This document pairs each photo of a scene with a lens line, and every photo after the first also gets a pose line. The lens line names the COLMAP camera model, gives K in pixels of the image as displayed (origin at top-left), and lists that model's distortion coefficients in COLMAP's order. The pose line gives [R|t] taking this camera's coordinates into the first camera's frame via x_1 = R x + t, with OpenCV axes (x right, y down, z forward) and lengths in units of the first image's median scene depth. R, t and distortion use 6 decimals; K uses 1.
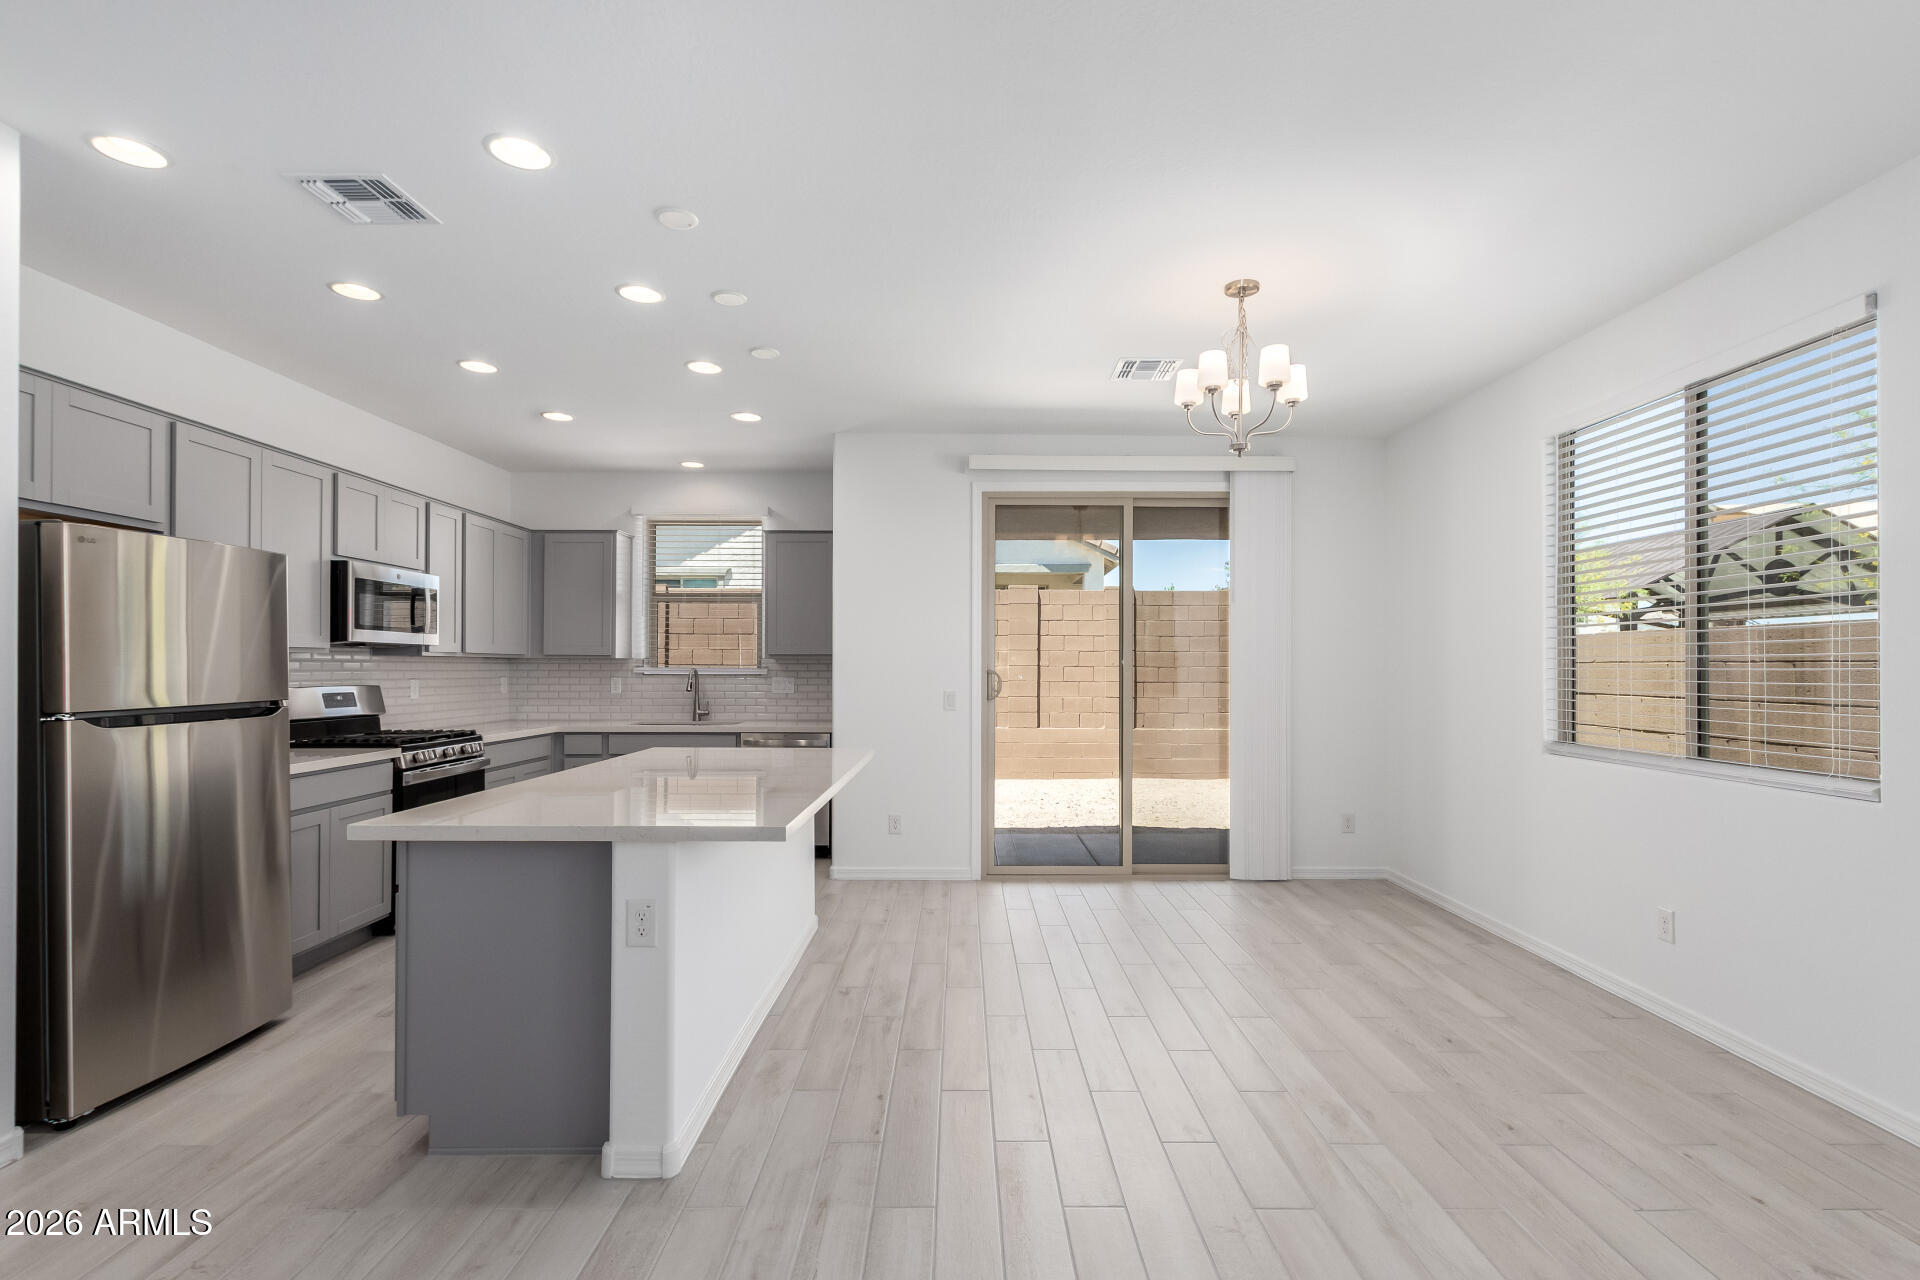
lens RADIAL K [[900.4, 0, 972.2], [0, 900.4, 656.7], [0, 0, 1]] dist [0.002869, -0.000593]
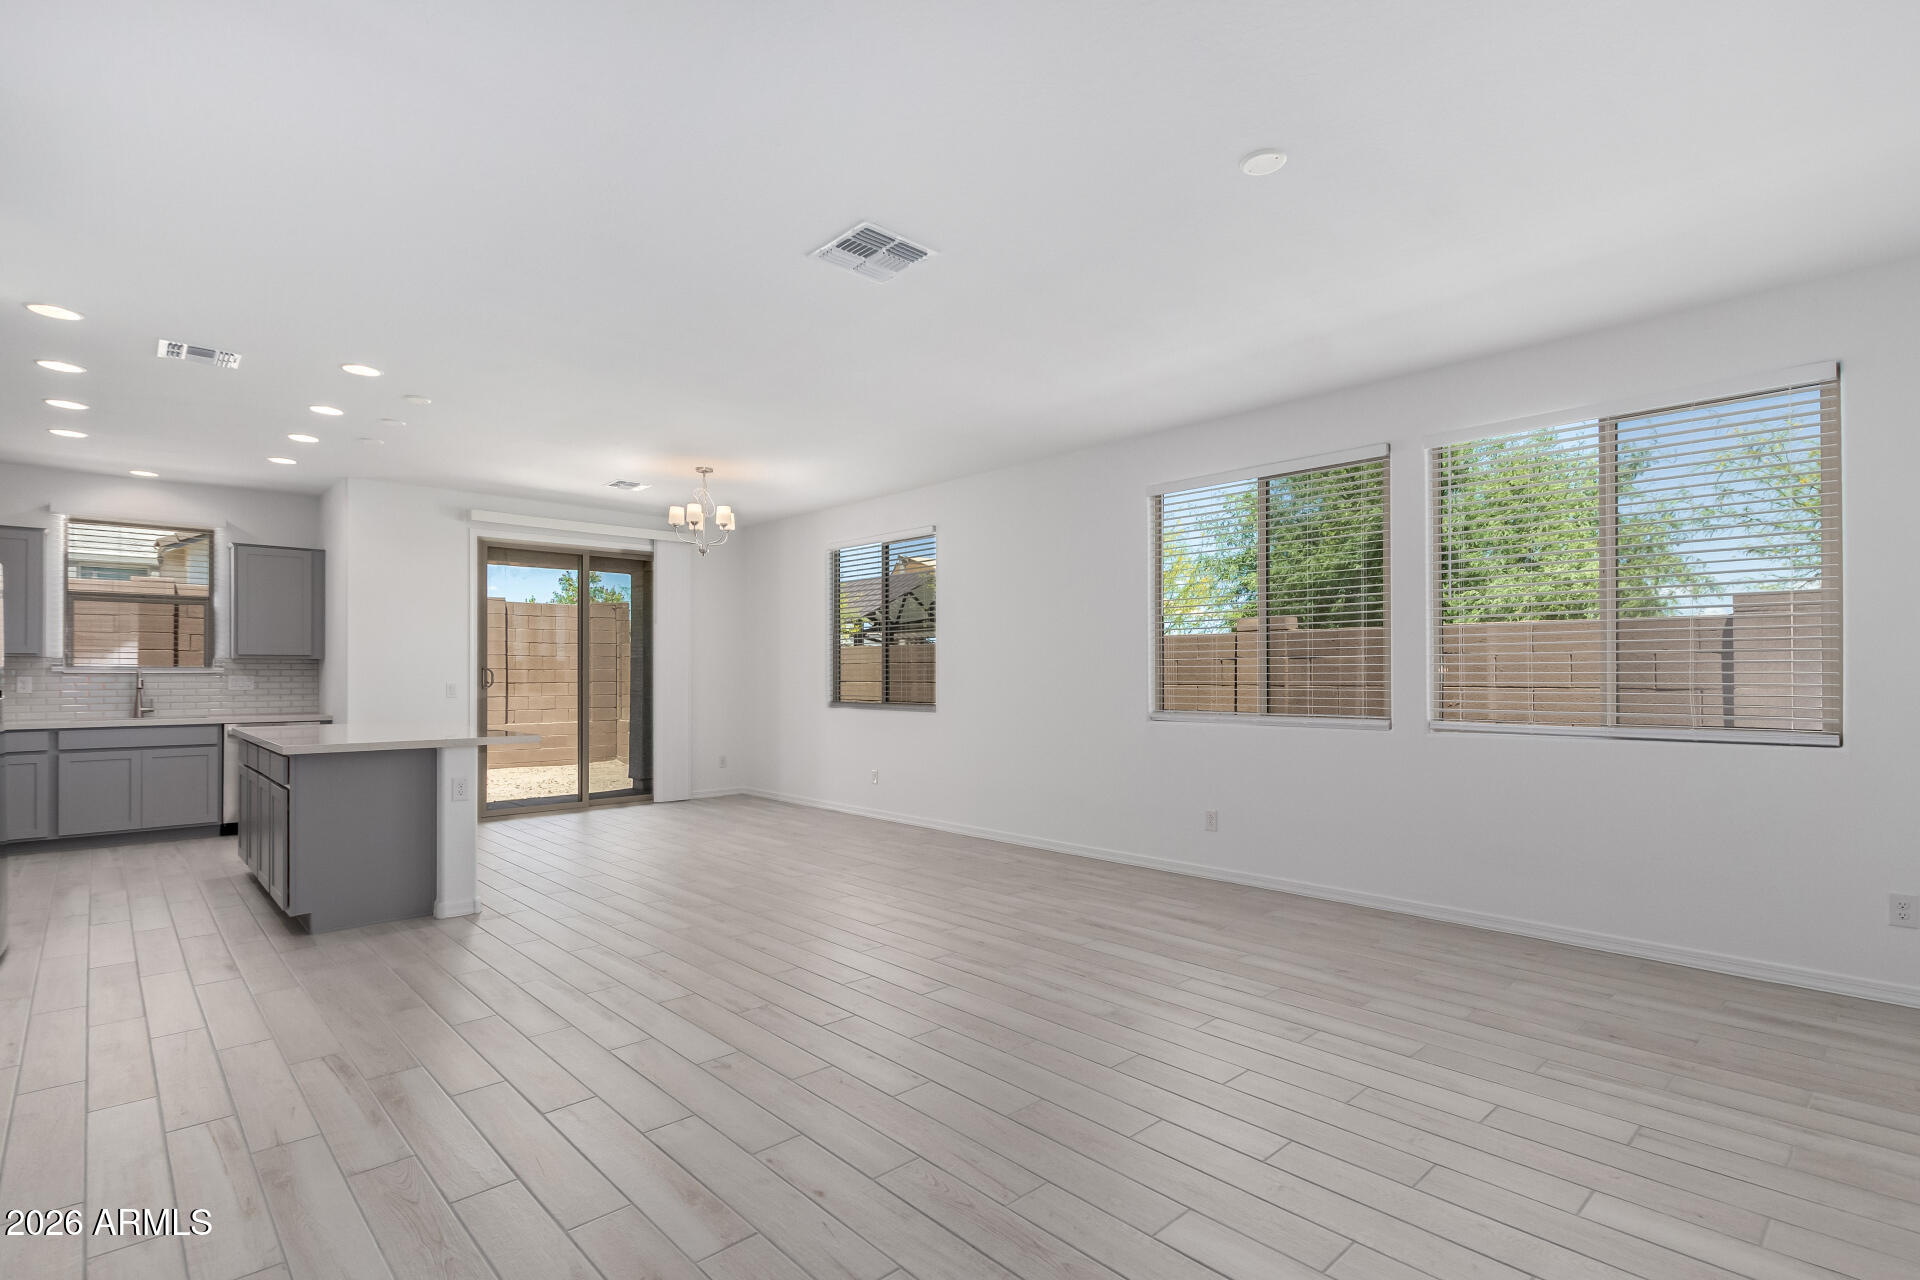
lens RADIAL K [[916.4, 0, 964.3], [0, 916.4, 668.8], [0, 0, 1]] dist [0.001529, -0.000676]
pose [[0.733684, 0.000149, 0.679491, -0.479448], [-0.004190, 0.999982, 0.004304, 0.008953], [-0.679478, -0.006005, 0.733671, -0.634605]]
